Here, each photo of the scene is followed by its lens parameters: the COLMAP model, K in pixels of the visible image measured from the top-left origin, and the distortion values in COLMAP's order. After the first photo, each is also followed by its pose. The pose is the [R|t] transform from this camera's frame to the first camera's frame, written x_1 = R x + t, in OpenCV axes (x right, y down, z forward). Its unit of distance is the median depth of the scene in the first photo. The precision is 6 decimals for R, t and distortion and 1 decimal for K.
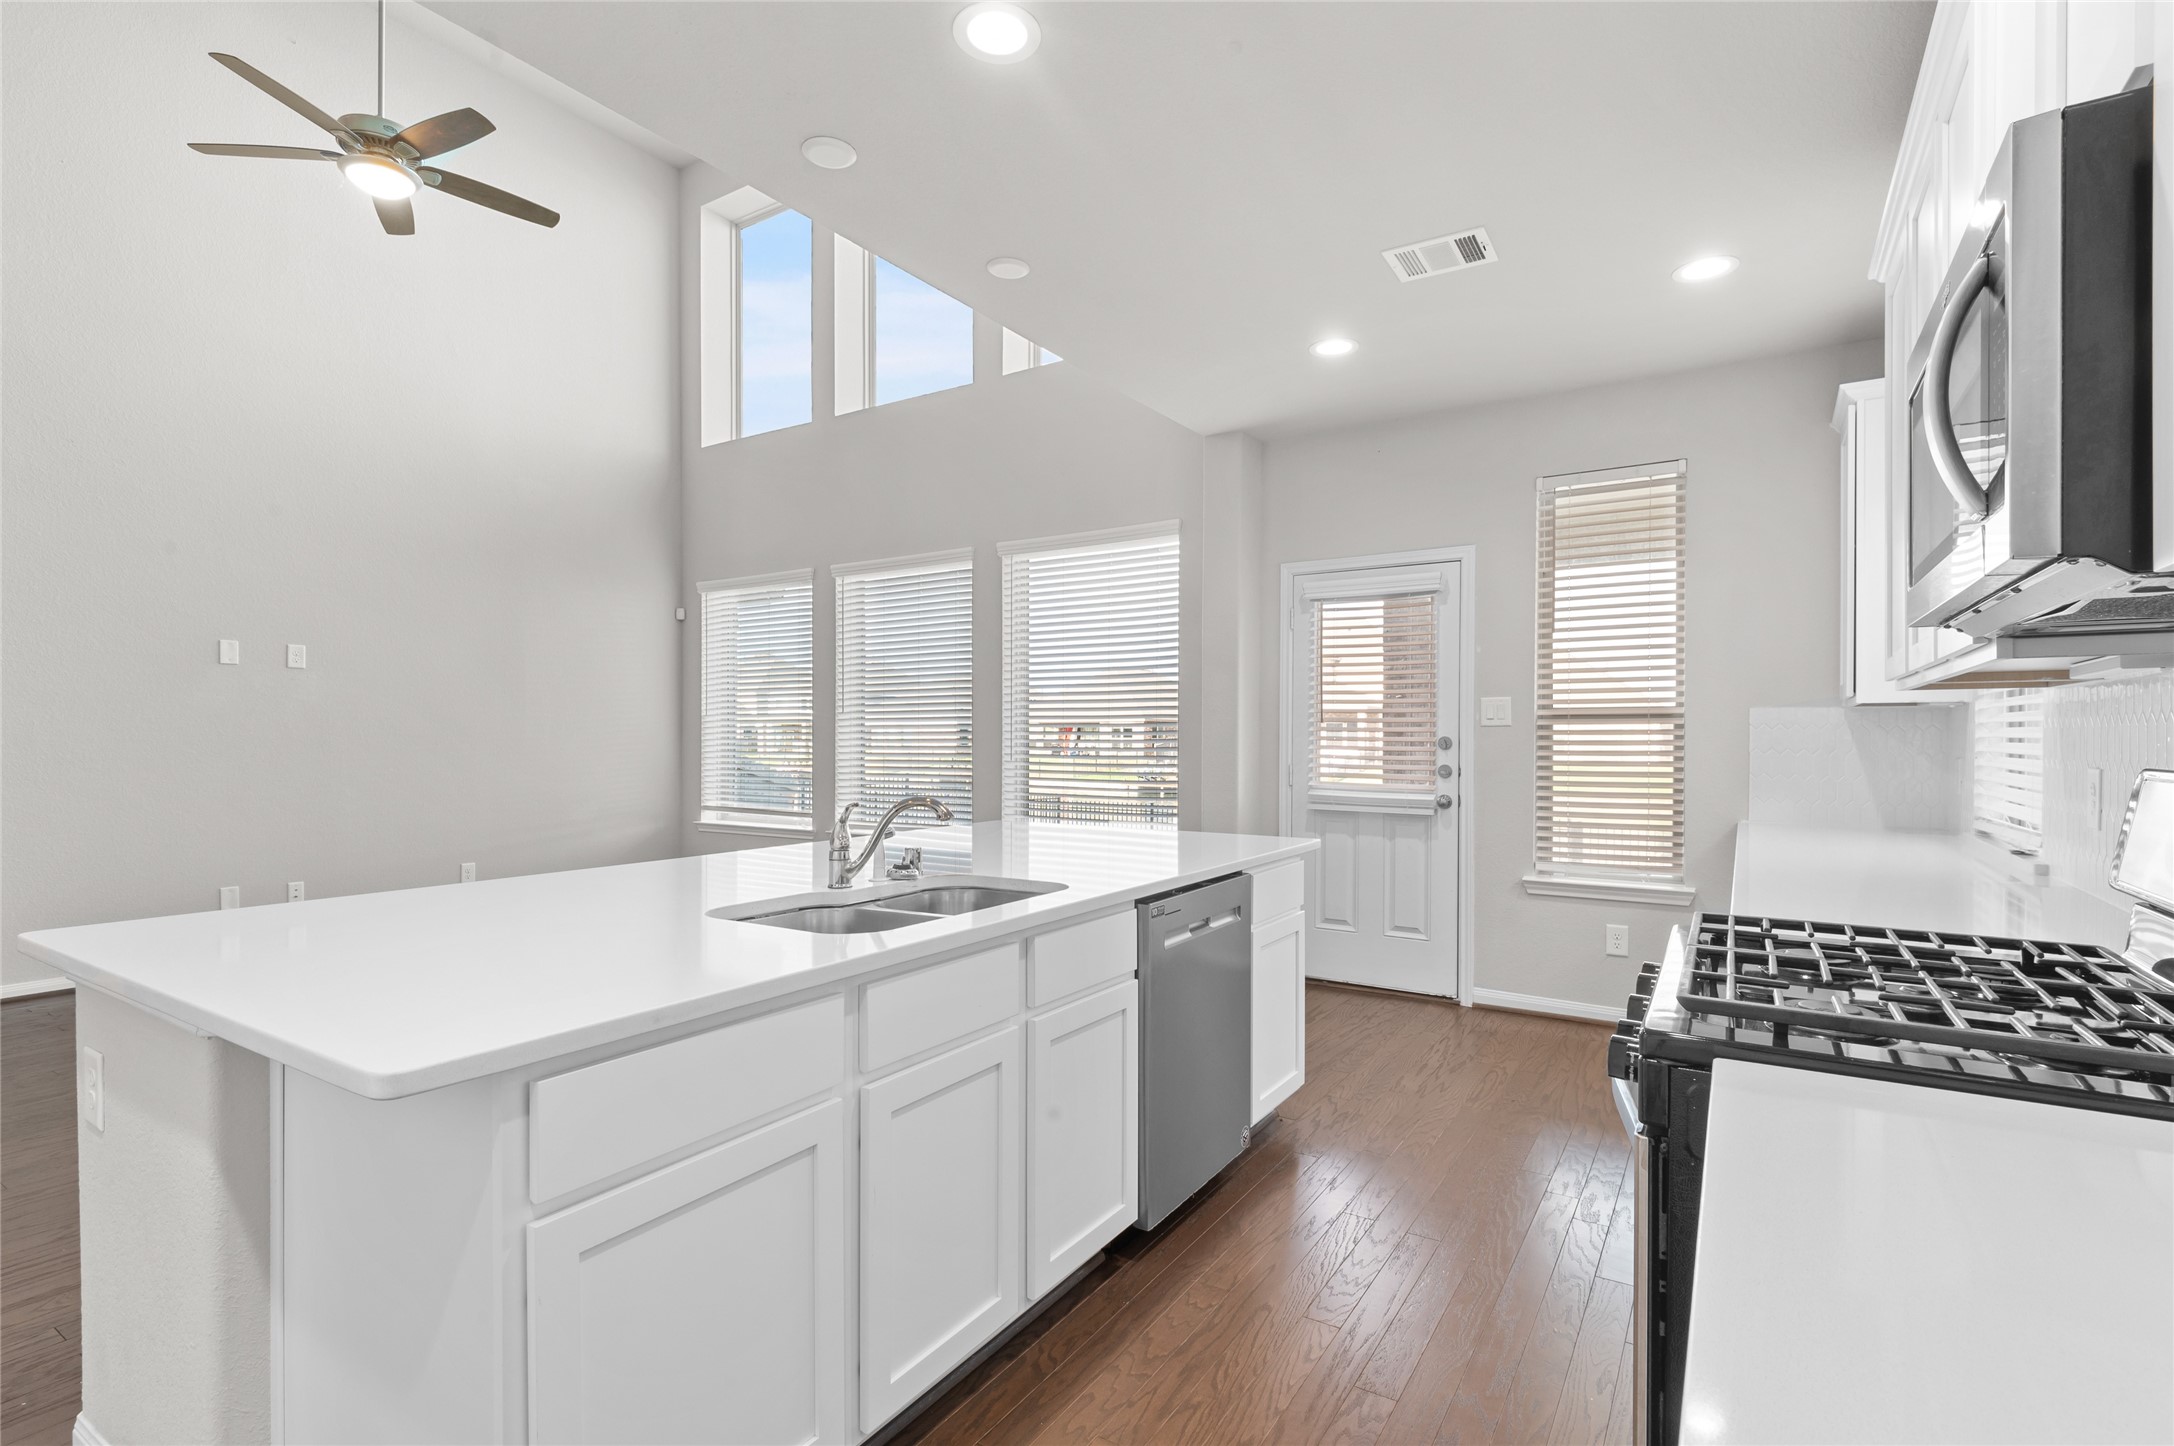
lens RADIAL K [[1009.3, 0, 1094.9], [0, 1009.3, 740.1], [0, 0, 1]] dist [0.006548, -0.005209]
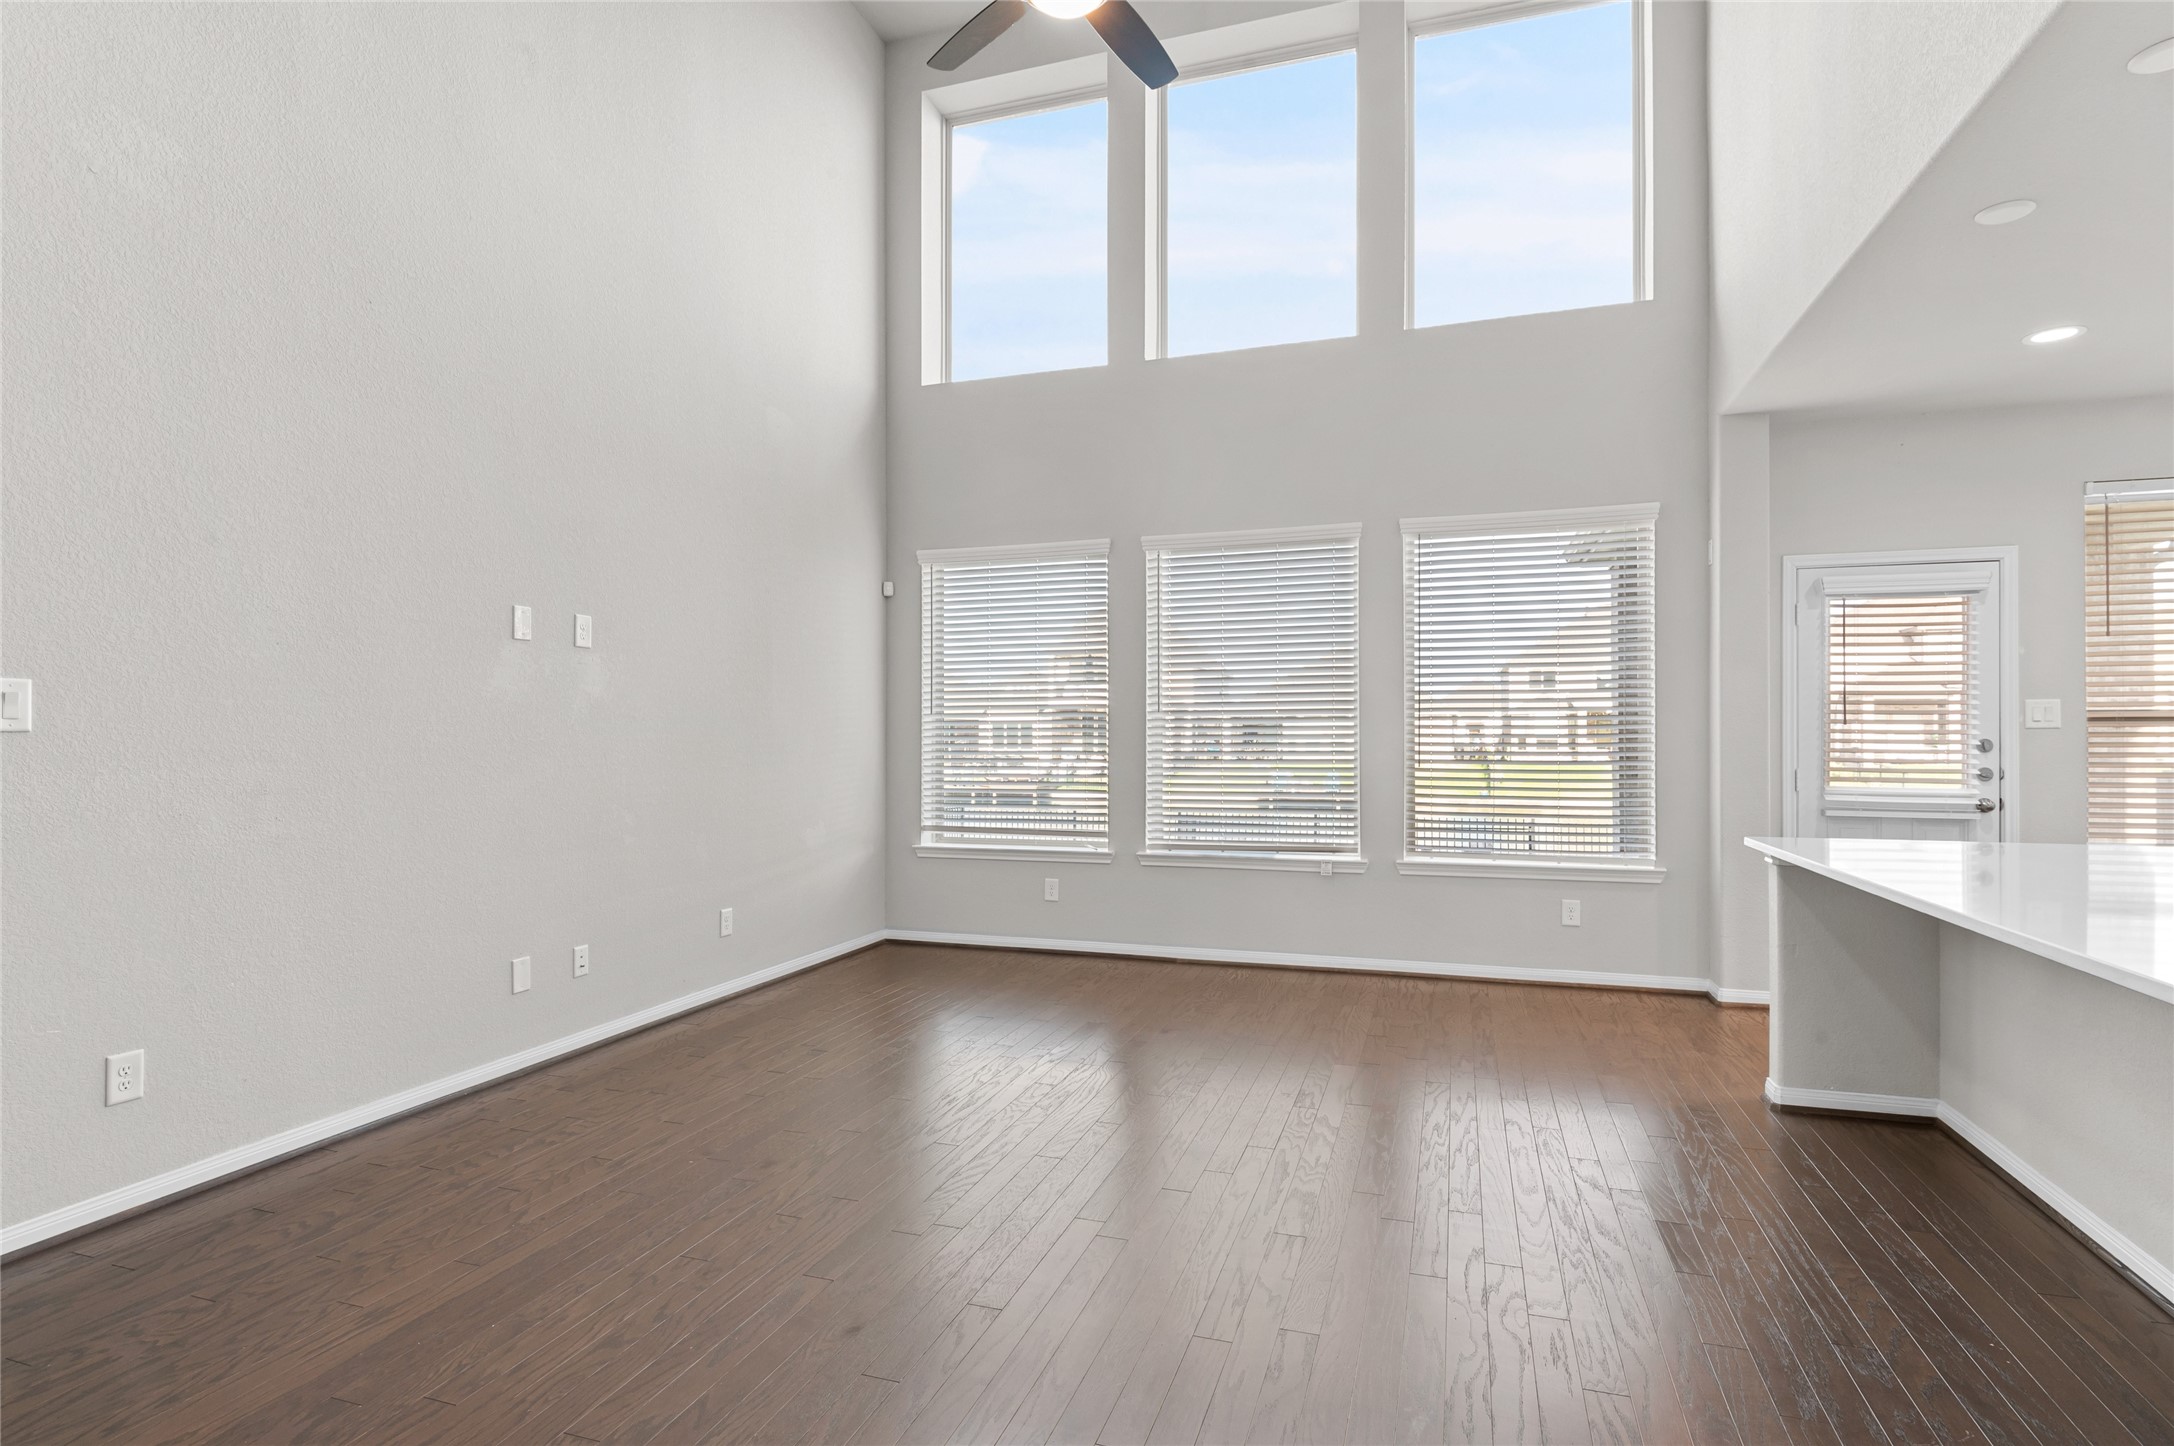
lens RADIAL K [[1085.3, 0, 1095.6], [0, 1085.3, 724.6], [0, 0, 1]] dist [-0.001211, -0.001337]
pose [[0.968520, 0.000448, 0.248933, -0.710104], [0.003086, 0.999900, -0.013805, -0.005197], [-0.248915, 0.014139, 0.968422, 0.184036]]
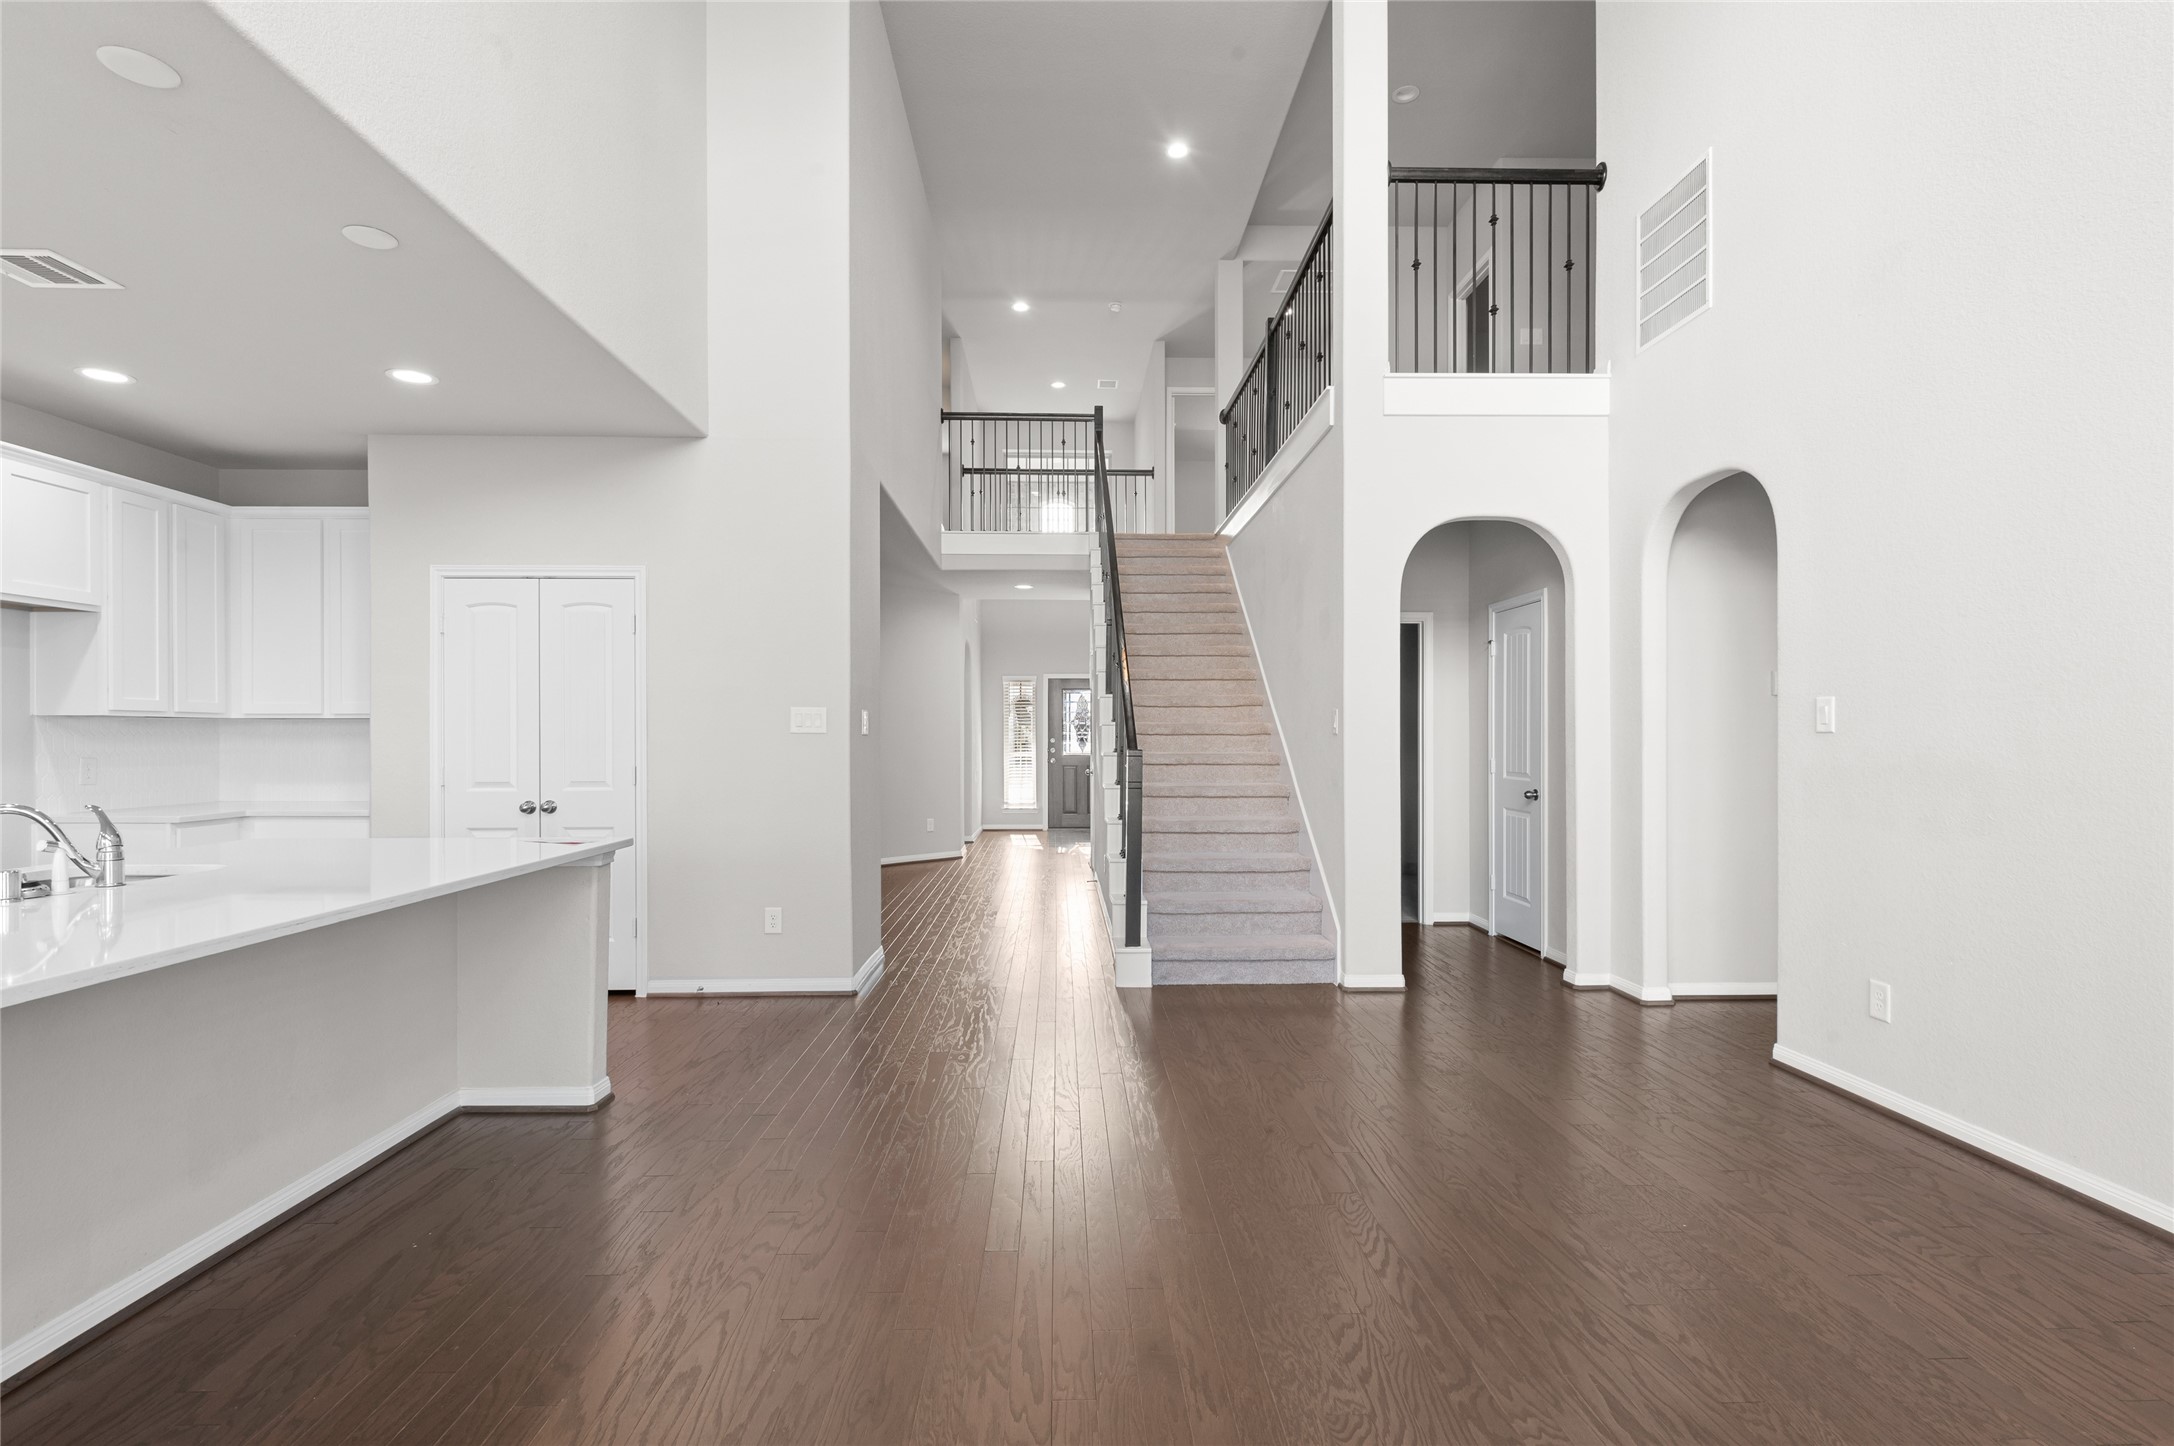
lens RADIAL K [[1009.3, 0, 1078.4], [0, 1009.3, 736.8], [0, 0, 1]] dist [0.006548, -0.005209]
pose [[-0.825644, -0.002028, -0.564188, -0.234253], [-0.001337, 0.999998, -0.001637, -0.005637], [0.564190, -0.000597, -0.825644, 1.115351]]
